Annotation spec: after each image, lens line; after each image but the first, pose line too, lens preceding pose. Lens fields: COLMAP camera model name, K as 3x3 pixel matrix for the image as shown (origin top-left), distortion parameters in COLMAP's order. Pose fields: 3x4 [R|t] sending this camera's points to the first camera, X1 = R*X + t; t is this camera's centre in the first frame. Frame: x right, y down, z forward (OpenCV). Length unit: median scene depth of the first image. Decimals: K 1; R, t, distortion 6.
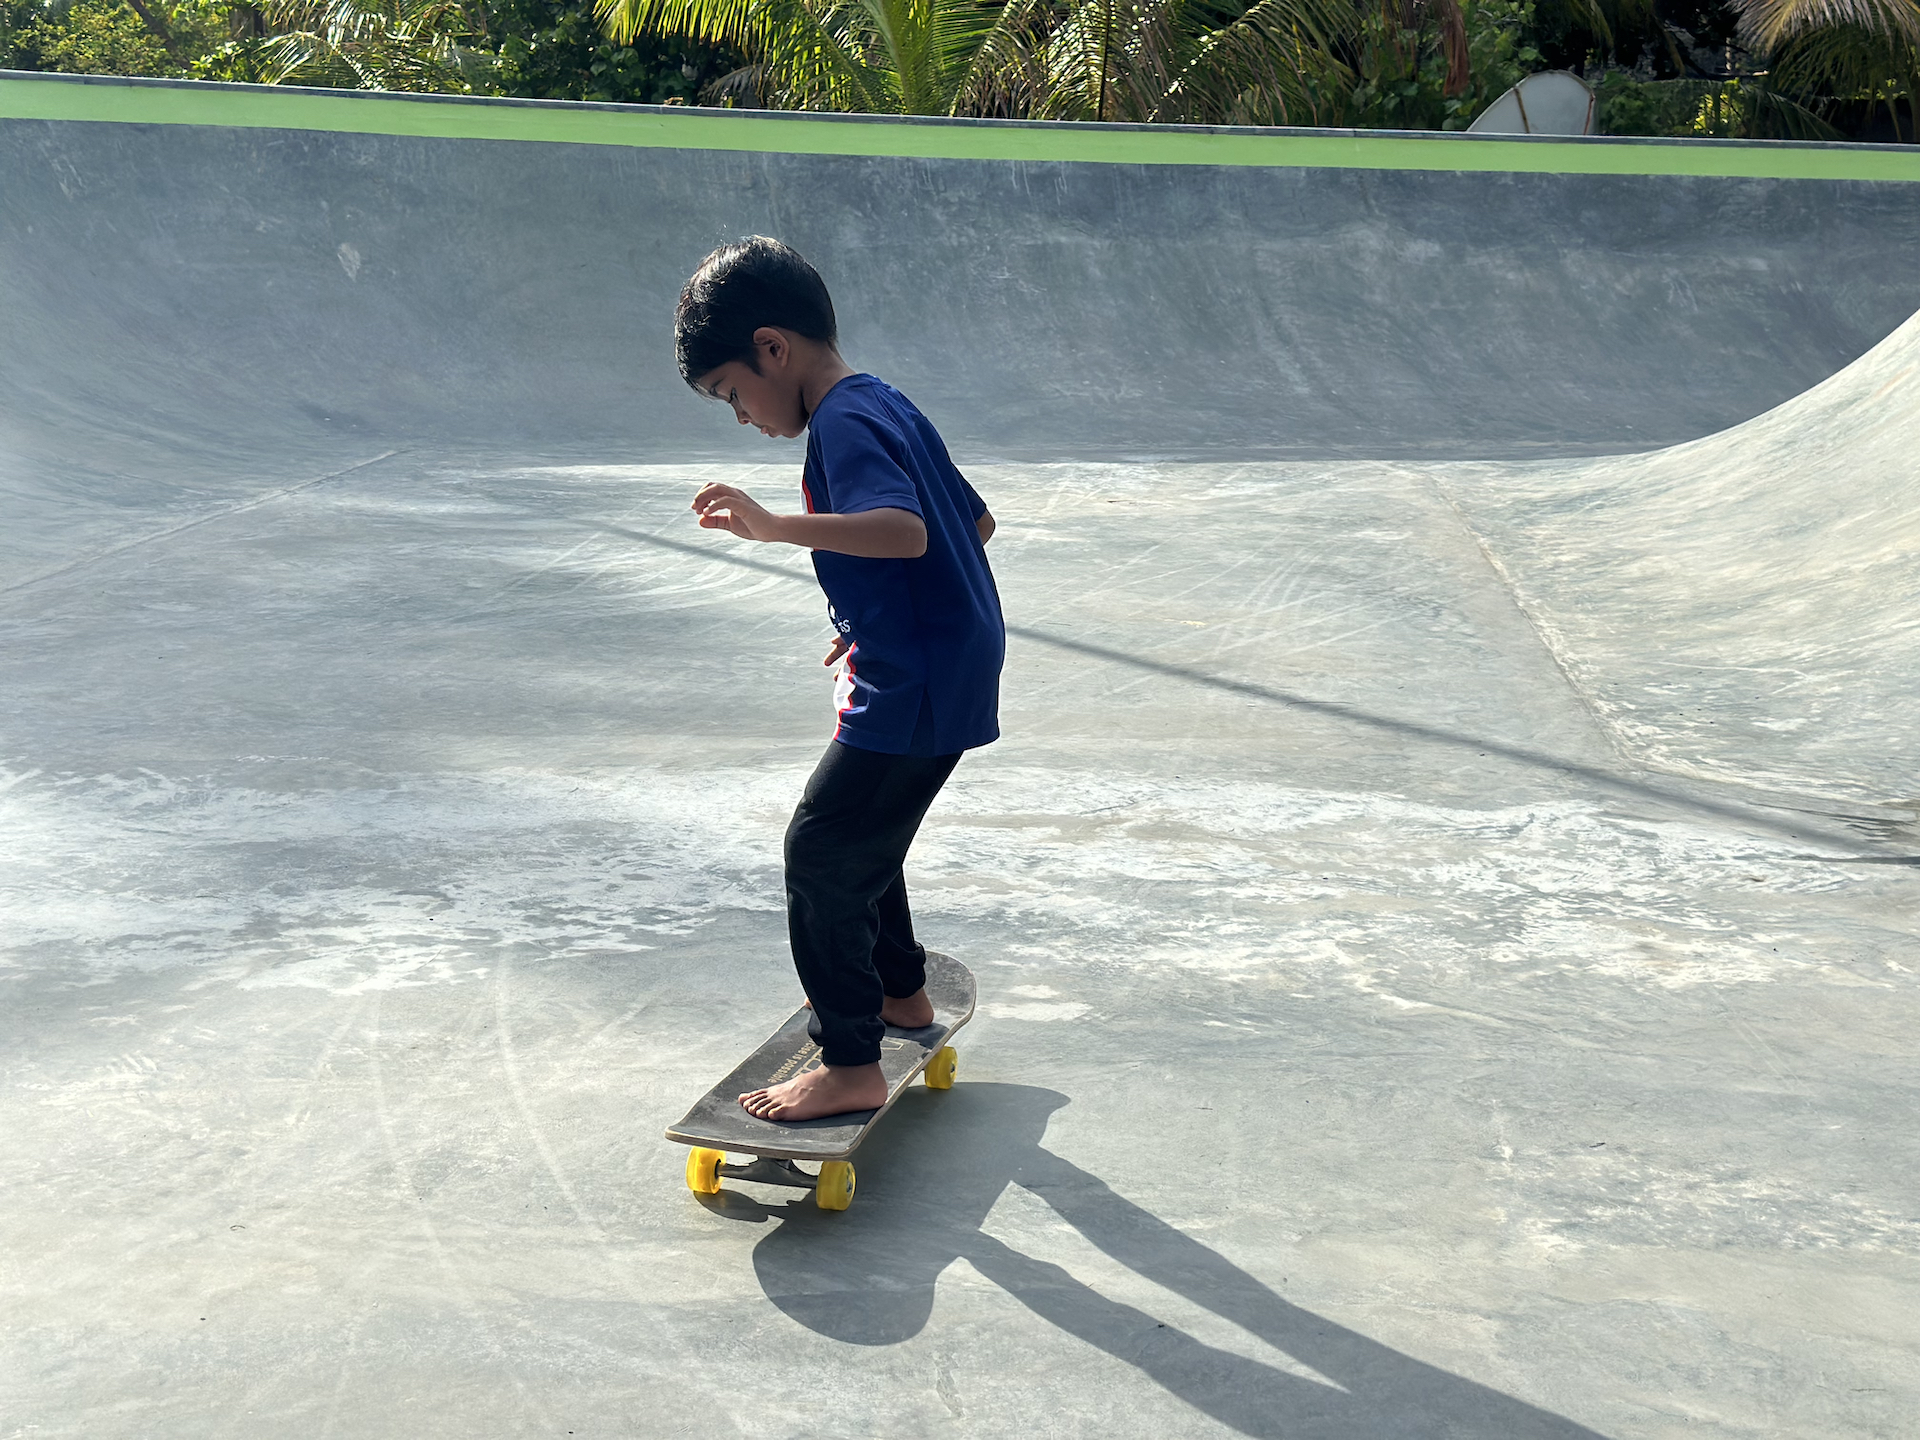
lens RADIAL K [[2732.3, 0, 946.9], [0, 2732.3, 725.2], [0, 0, 1]] dist [0.137038, 0.000000]
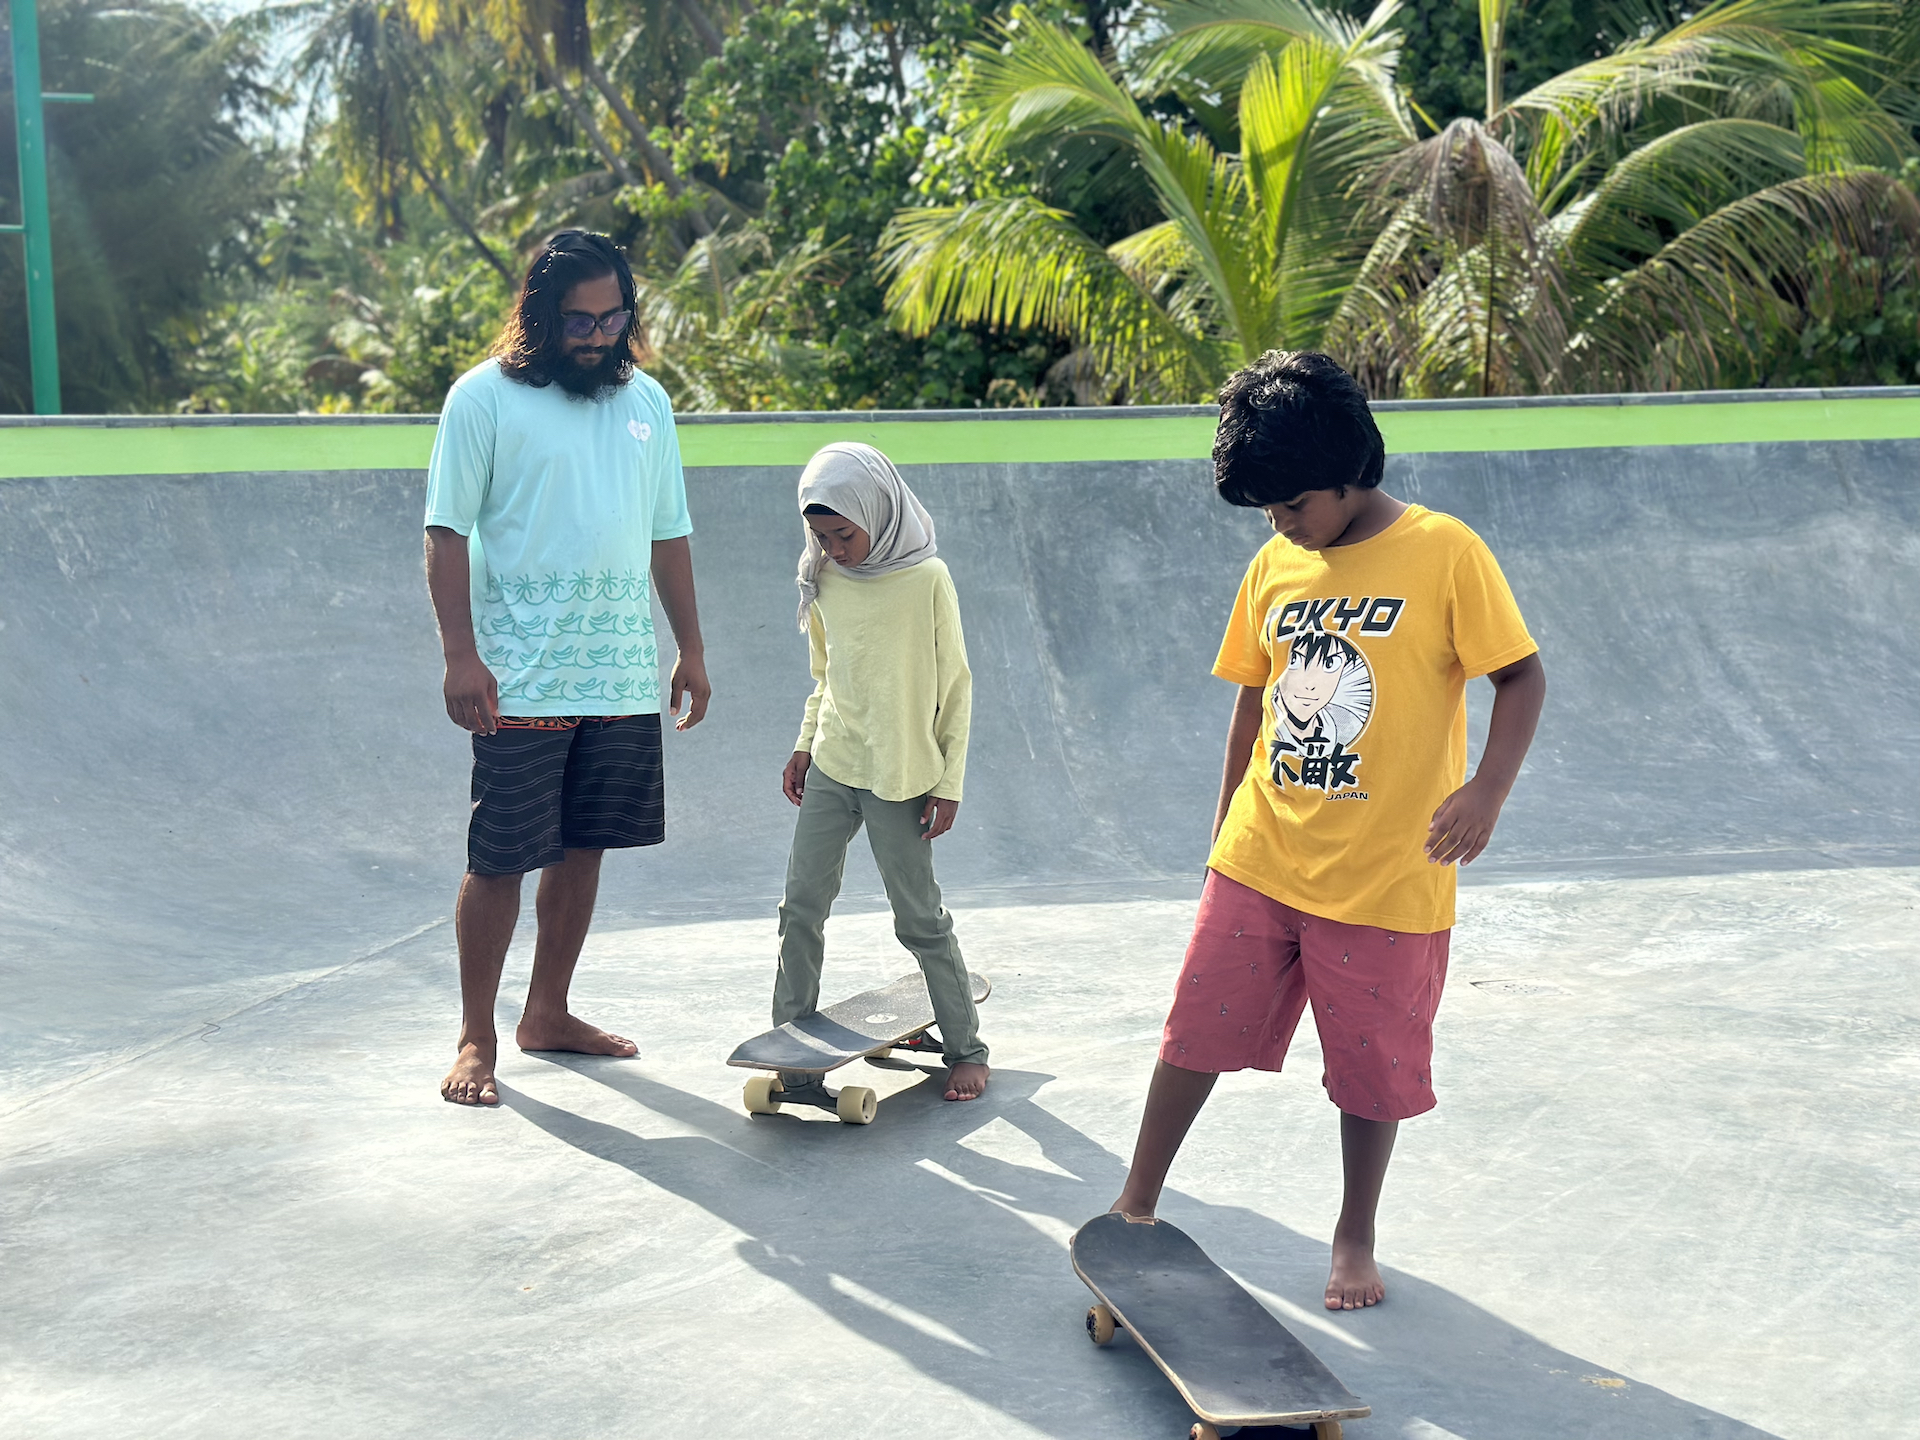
lens RADIAL K [[2732.3, 0, 955.3], [0, 2732.3, 738.6], [0, 0, 1]] dist [0.137038, 0.000000]
pose [[0.988241, -0.031271, -0.149671, 0.029229], [0.017749, 0.995707, -0.090841, -0.064639], [0.151869, 0.087117, 0.984554, 0.262695]]
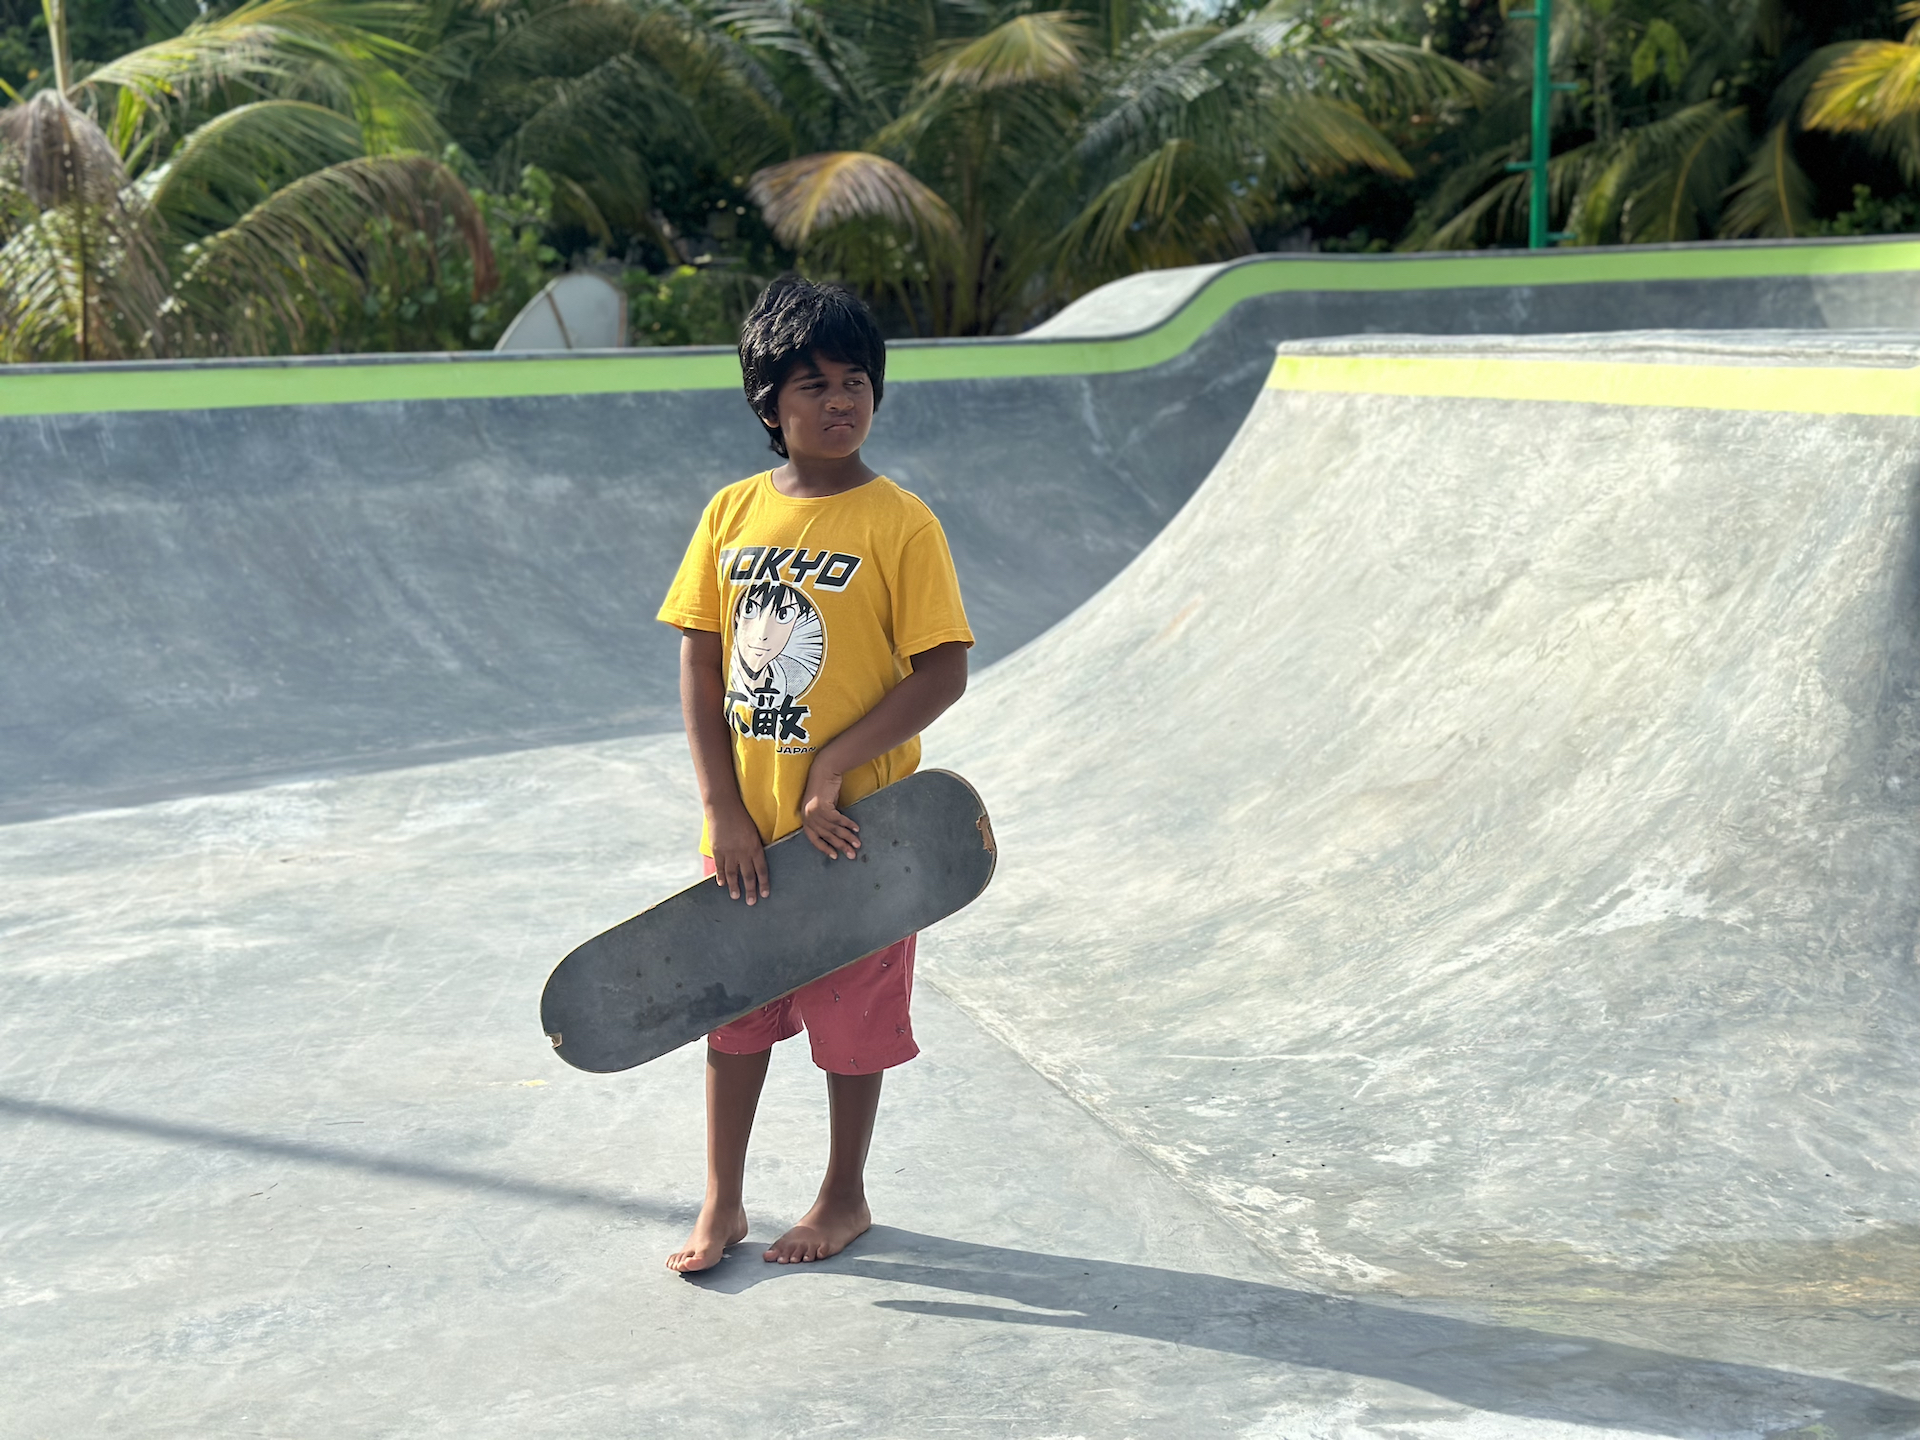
lens RADIAL K [[2732.3, 0, 962.2], [0, 2732.3, 725.5], [0, 0, 1]] dist [0.137038, 0.000000]
pose [[0.925196, -0.113456, 0.362132, -0.030828], [0.136939, 0.989781, -0.039763, -0.049006], [-0.353920, 0.086378, 0.931279, 0.167025]]
